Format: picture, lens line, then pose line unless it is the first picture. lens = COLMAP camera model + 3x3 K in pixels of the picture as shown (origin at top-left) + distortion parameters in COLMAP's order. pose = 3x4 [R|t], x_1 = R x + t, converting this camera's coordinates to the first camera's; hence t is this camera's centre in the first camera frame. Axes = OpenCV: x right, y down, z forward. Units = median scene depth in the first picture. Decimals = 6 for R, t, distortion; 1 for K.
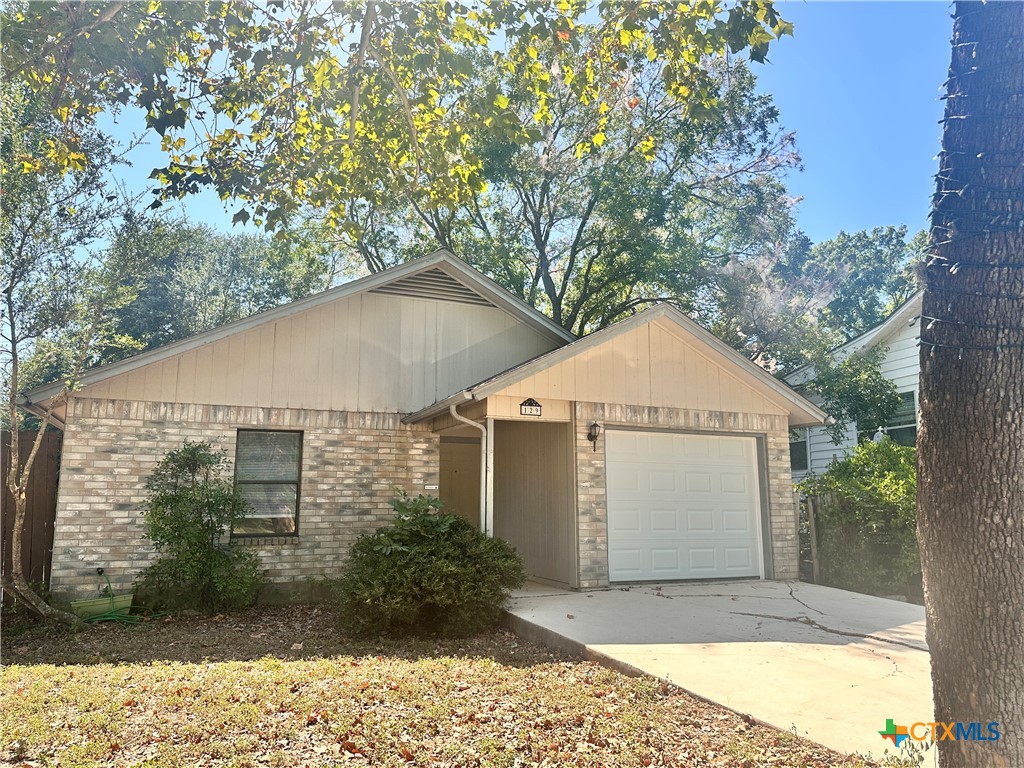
lens RADIAL K [[641.9, 0, 508.4], [0, 641.9, 382.2], [0, 0, 1]] dist [0.003550, 0.000206]
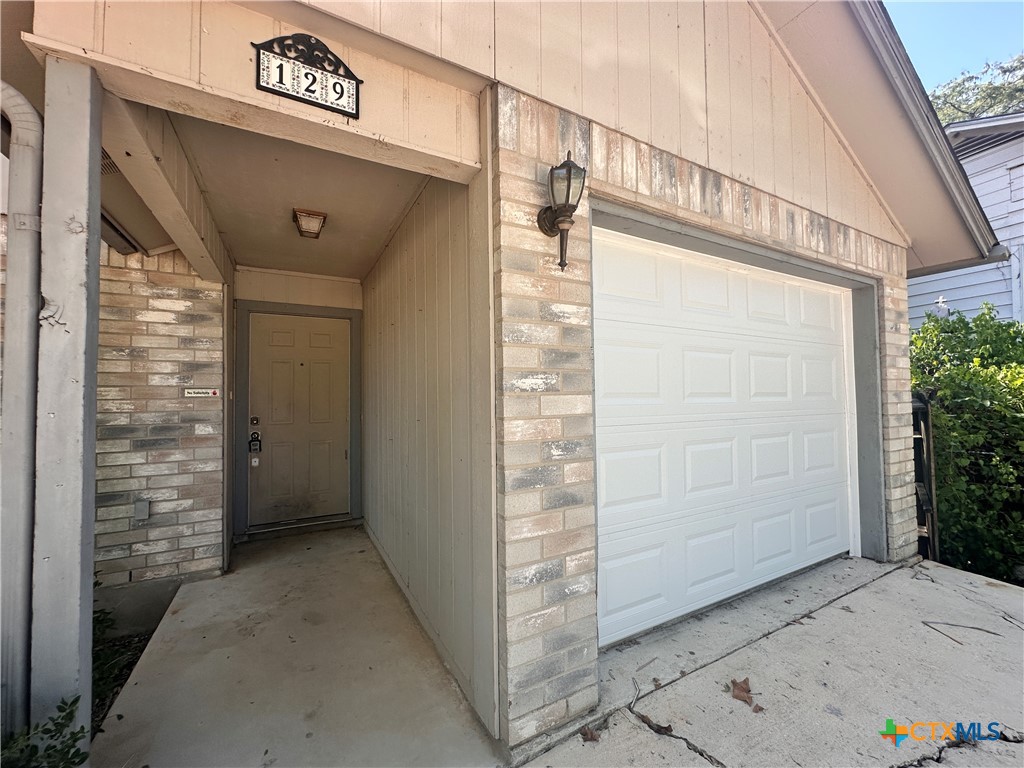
lens RADIAL K [[410.6, 0, 510.5], [0, 410.6, 383.6], [0, 0, 1]] dist [-0.003883, -0.000217]
pose [[0.994579, -0.011387, 0.103360, 0.091242], [-0.005208, 0.987284, 0.158878, 0.128556], [-0.103855, -0.158555, 0.981873, 0.809199]]
